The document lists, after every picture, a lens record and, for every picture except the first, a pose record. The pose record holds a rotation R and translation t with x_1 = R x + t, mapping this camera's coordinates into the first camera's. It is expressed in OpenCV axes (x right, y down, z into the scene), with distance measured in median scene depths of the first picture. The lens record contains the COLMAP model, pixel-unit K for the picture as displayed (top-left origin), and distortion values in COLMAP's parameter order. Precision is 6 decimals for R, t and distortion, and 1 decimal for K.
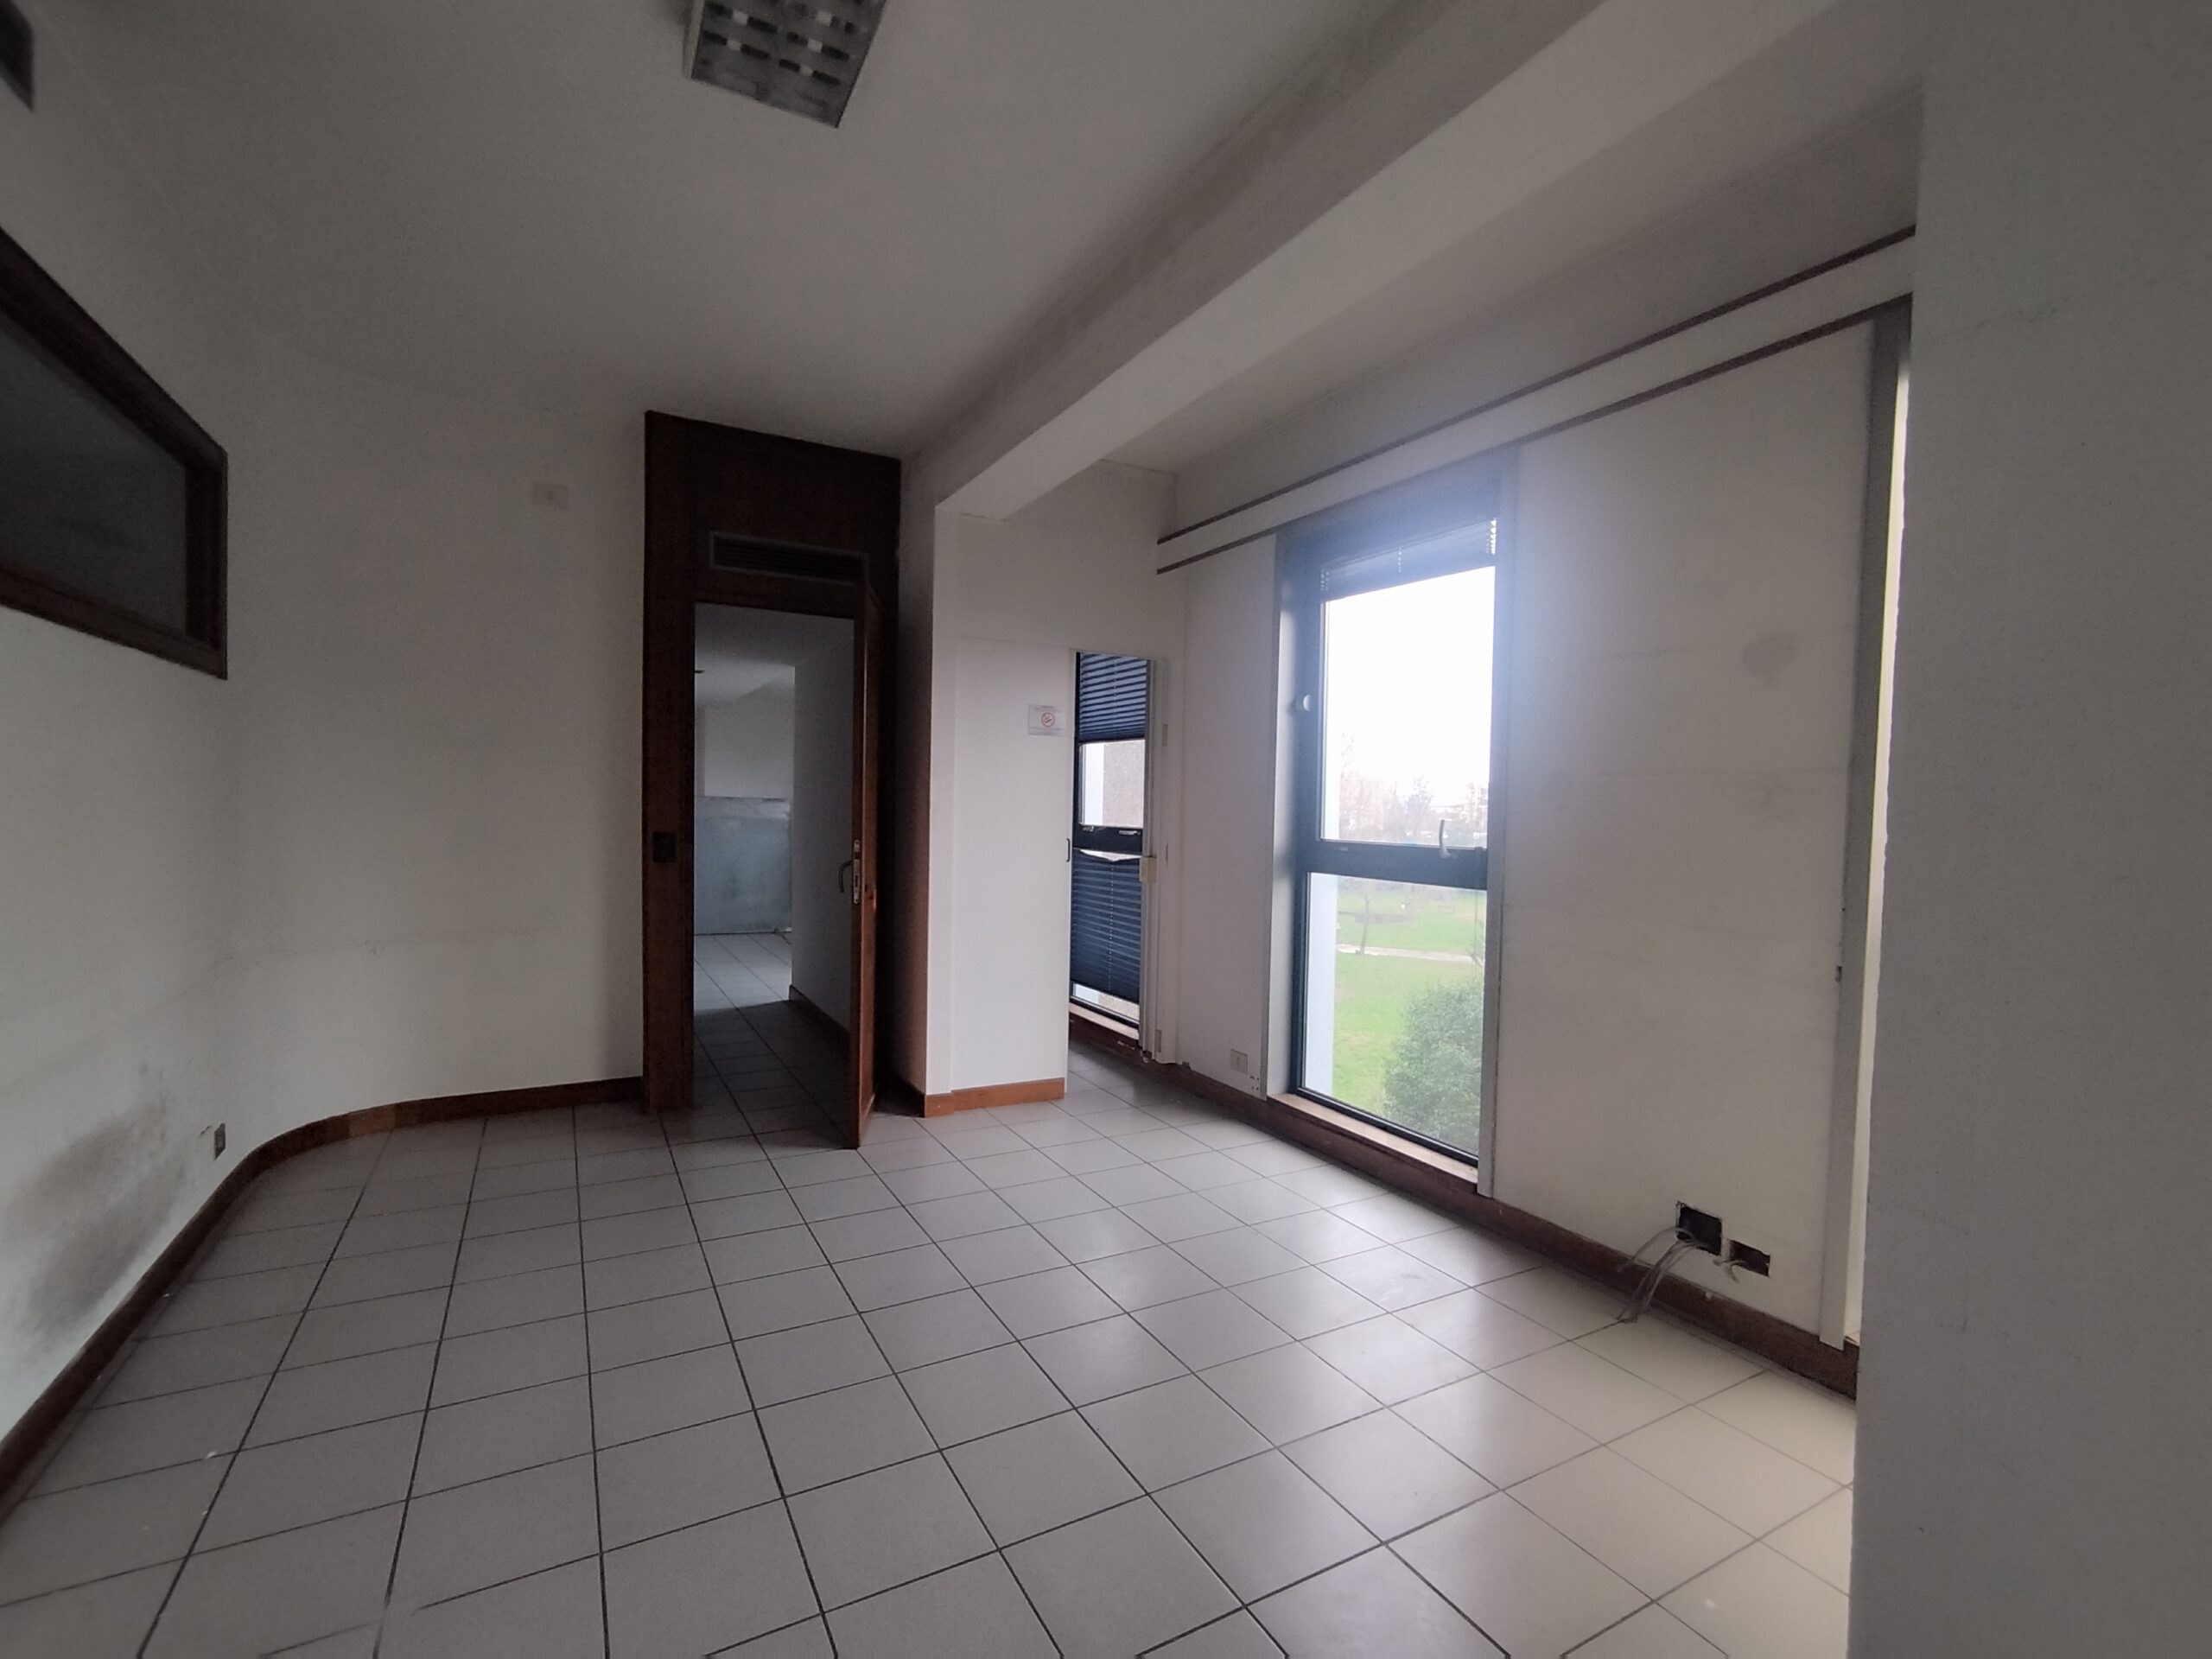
lens RADIAL K [[1004.6, 0, 1108.1], [0, 1004.6, 842.4], [0, 0, 1]] dist [-0.006419, 0.003952]
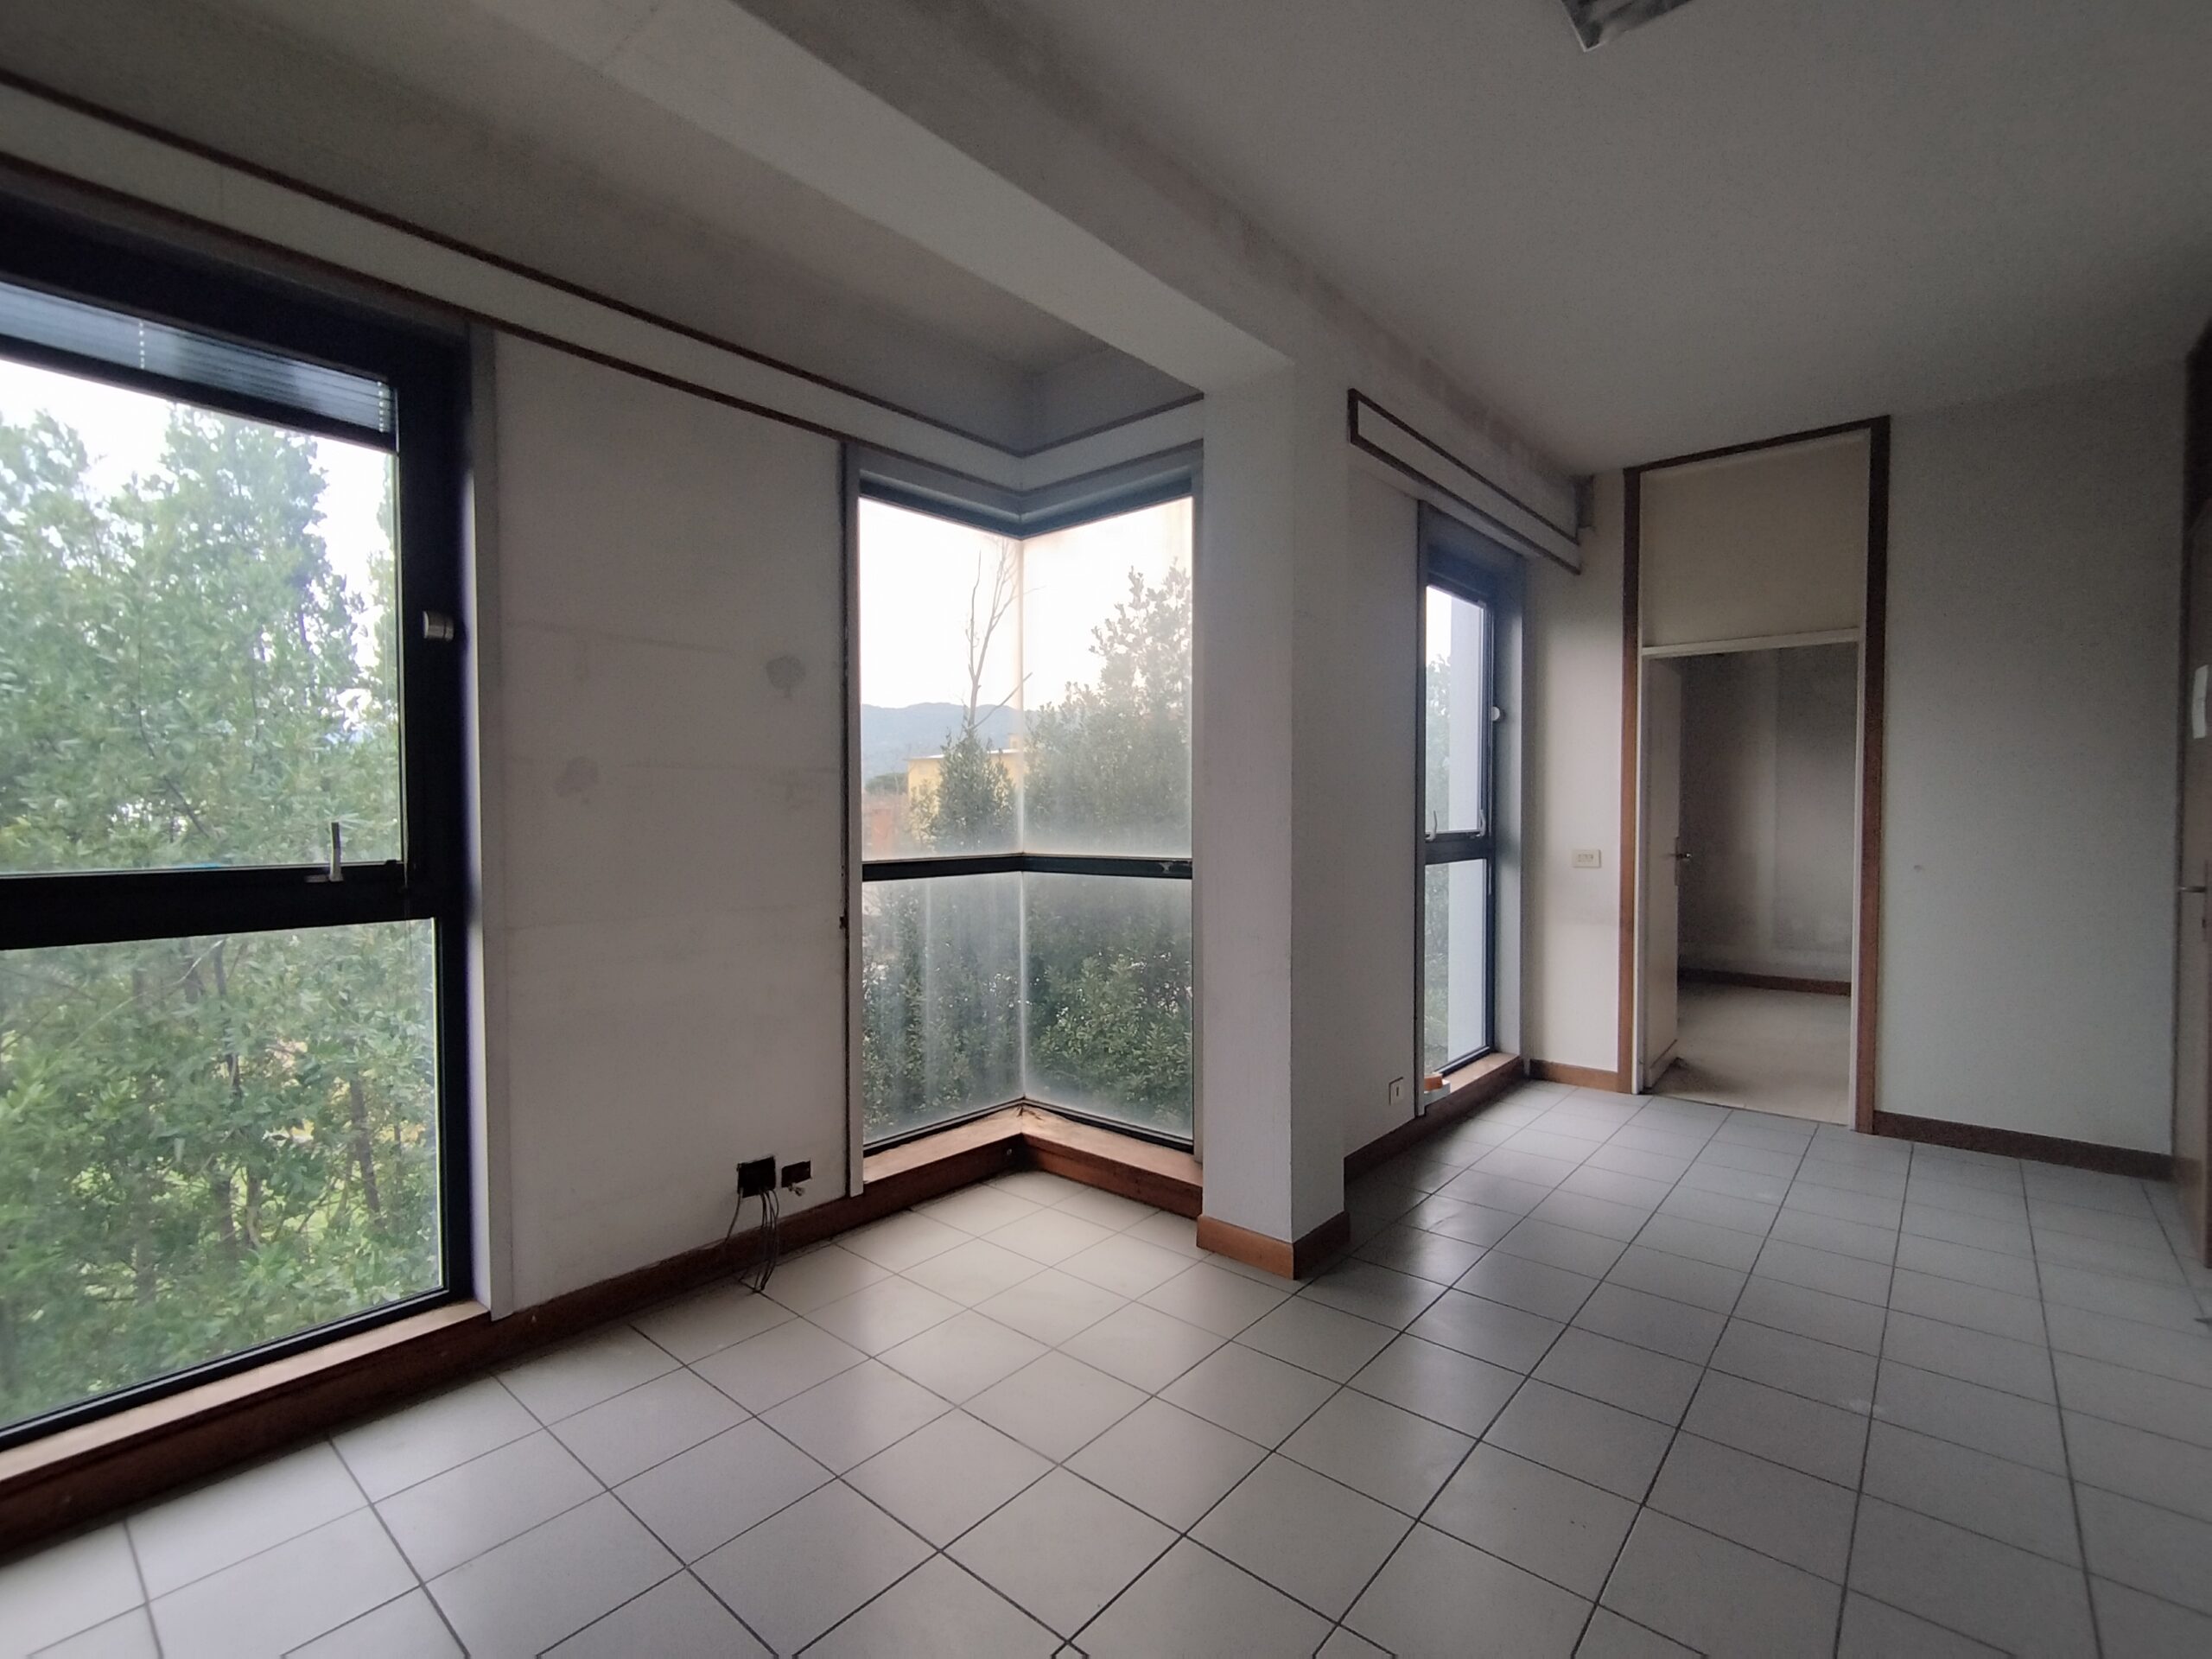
lens RADIAL K [[1004.6, 0, 1113.4], [0, 1004.6, 835.3], [0, 0, 1]] dist [-0.006419, 0.003952]
pose [[-0.350610, -0.043665, 0.935503, -0.543114], [0.034439, 0.997636, 0.059472, -0.042641], [-0.935888, 0.053069, -0.348278, 0.944255]]
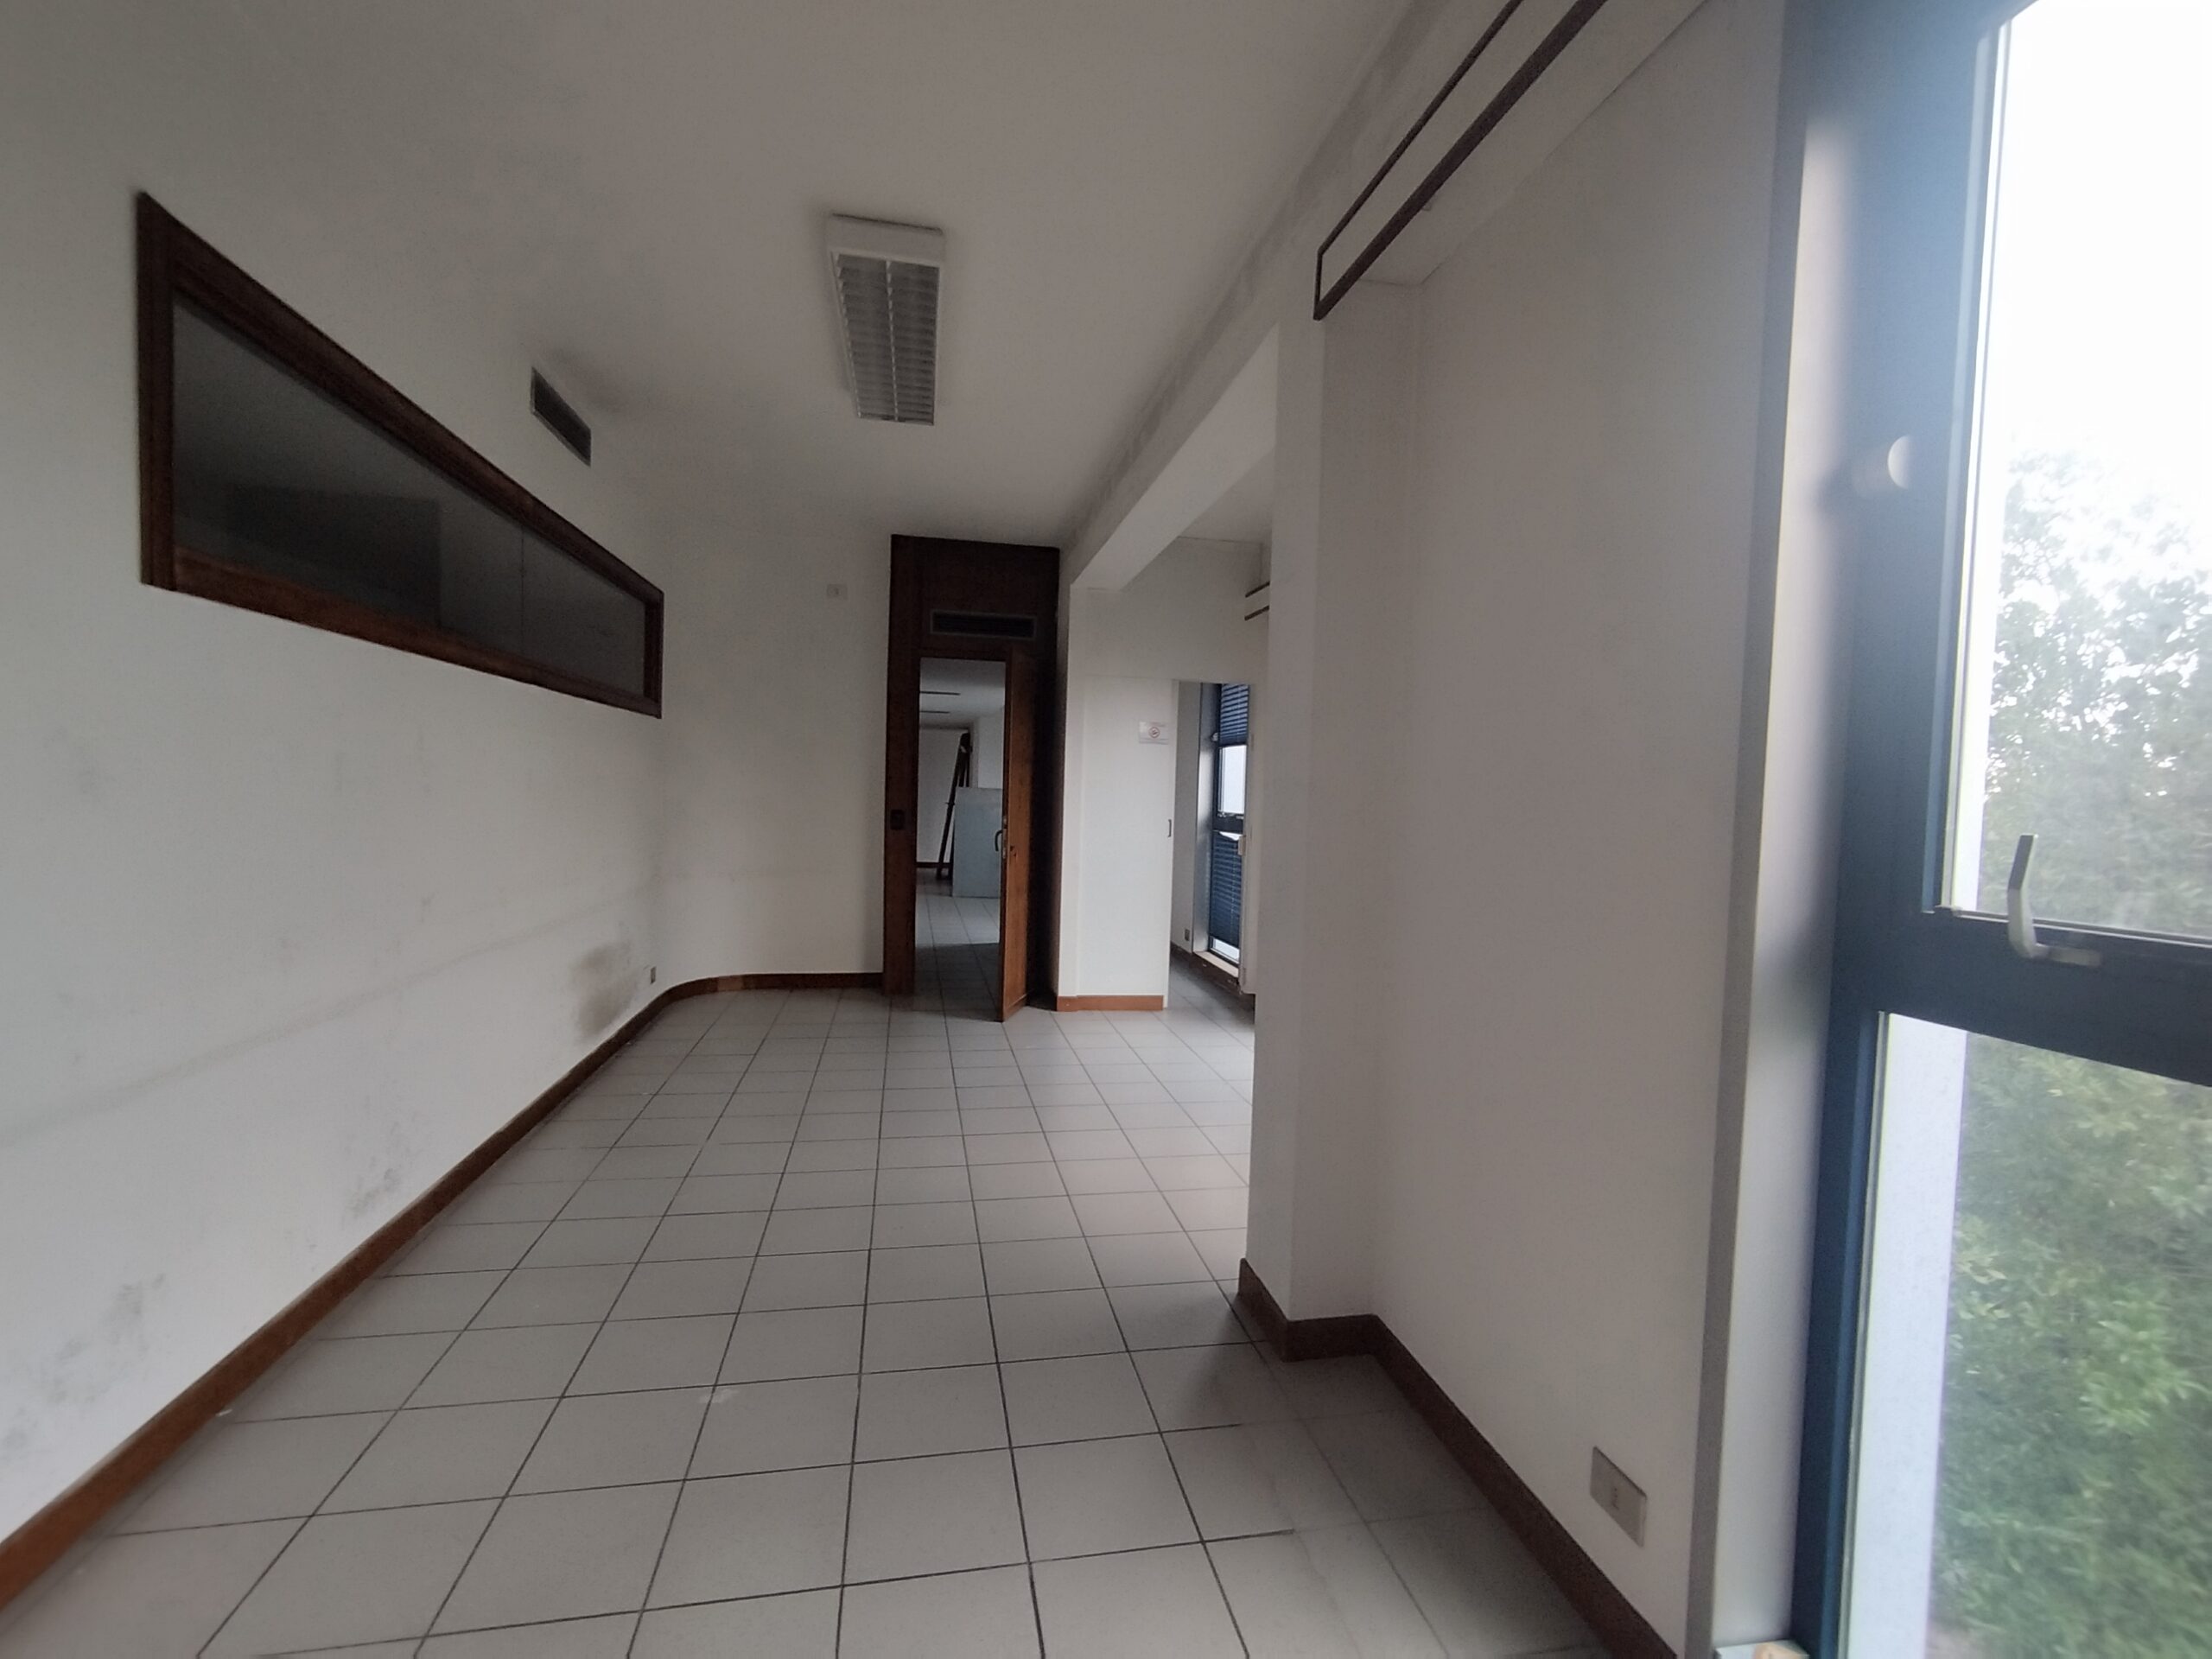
lens RADIAL K [[1004.6, 0, 1111.4], [0, 1004.6, 836.9], [0, 0, 1]] dist [-0.006419, 0.003952]
pose [[0.953217, 0.021044, -0.301553, 0.320443], [-0.021185, 0.999772, 0.002805, 0.018736], [0.301543, 0.003715, 0.953445, -0.345698]]
